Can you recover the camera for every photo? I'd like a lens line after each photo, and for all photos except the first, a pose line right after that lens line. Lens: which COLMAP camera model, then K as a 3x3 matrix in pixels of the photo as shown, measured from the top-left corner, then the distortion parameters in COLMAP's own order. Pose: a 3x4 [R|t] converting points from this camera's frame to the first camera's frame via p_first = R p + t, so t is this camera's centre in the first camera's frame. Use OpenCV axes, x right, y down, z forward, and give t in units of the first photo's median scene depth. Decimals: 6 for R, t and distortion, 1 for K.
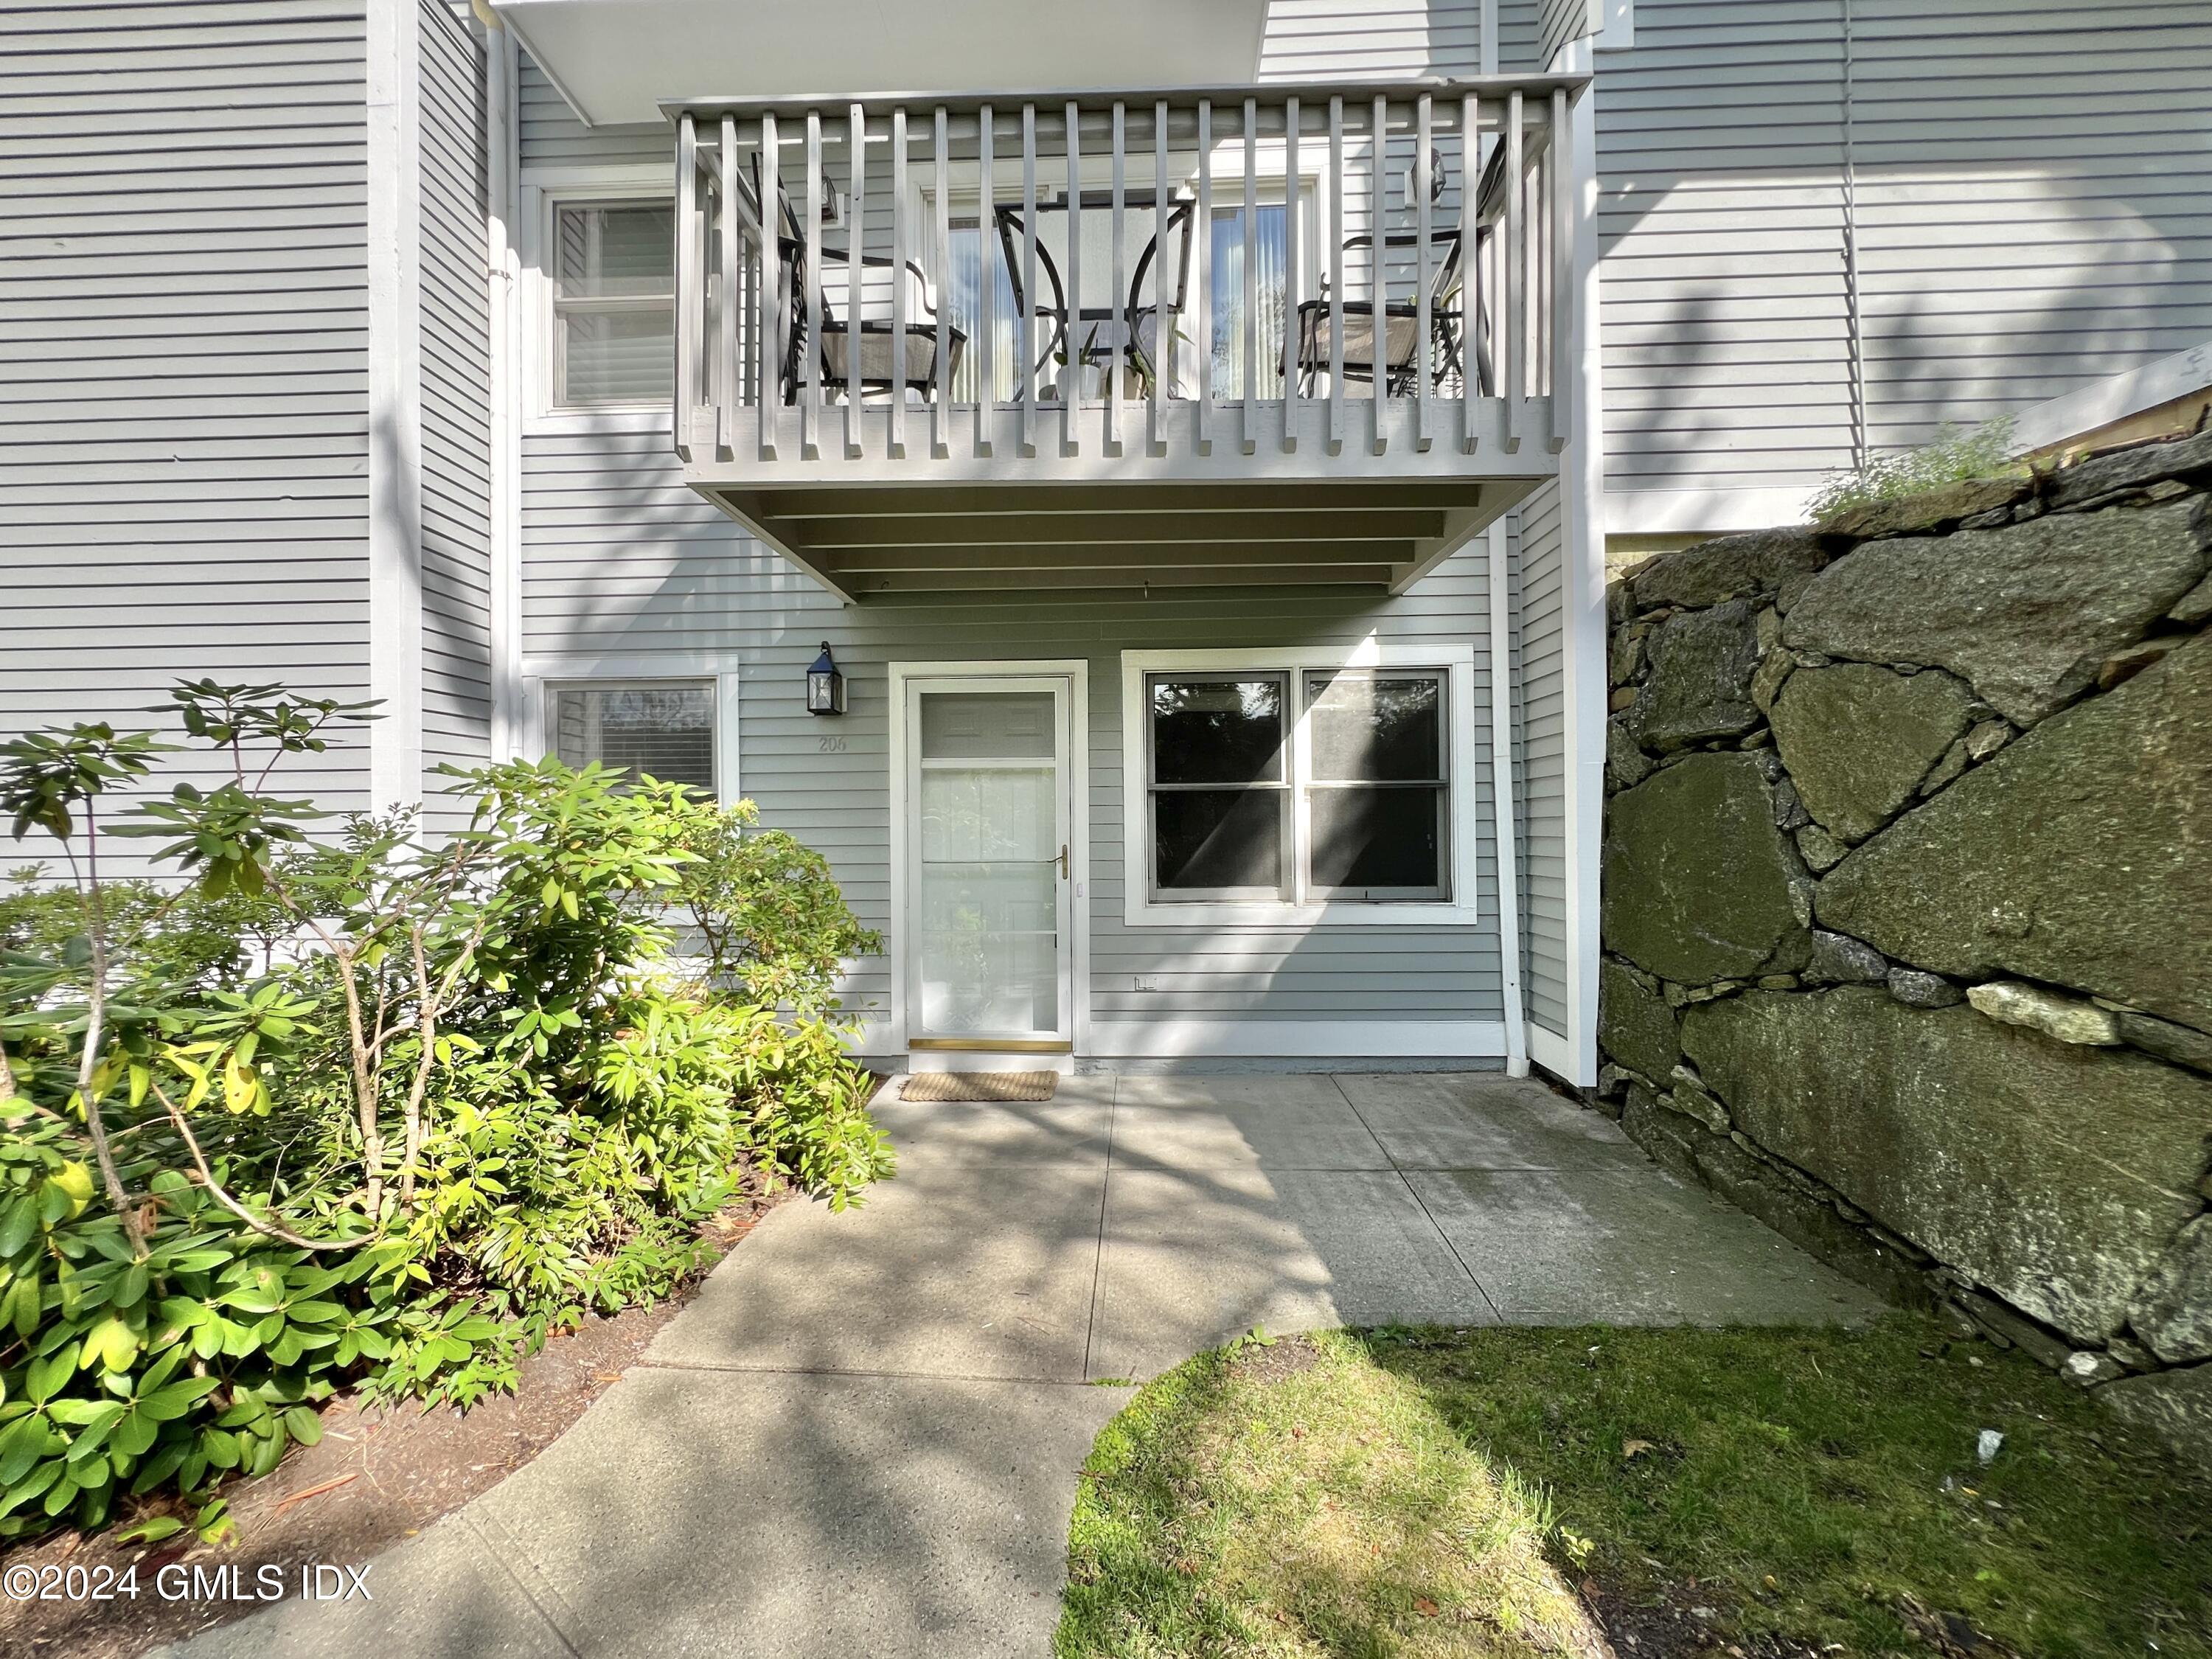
lens RADIAL K [[880.9, 0, 1090.0], [0, 880.9, 827.2], [0, 0, 1]] dist [-0.010258, 0.000110]
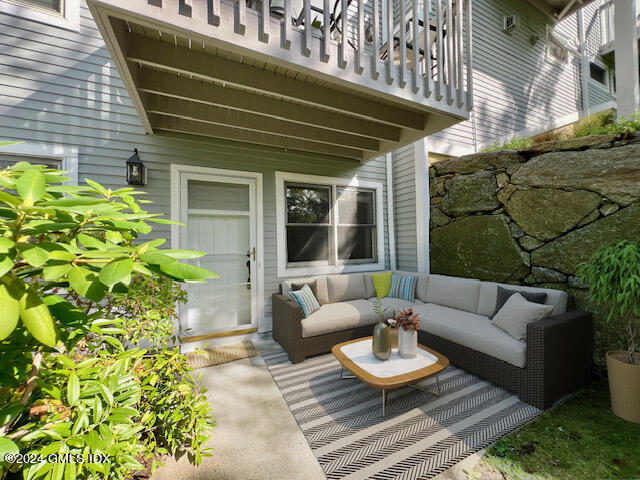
lens RADIAL K [[251.7, 0, 318.5], [0, 251.7, 238.8], [0, 0, 1]] dist [-0.003170, -0.000083]
pose [[0.886825, 0.001238, 0.462103, -0.219320], [0.007214, 0.999837, -0.016521, 0.011759], [-0.462048, 0.017985, 0.886672, 0.328611]]
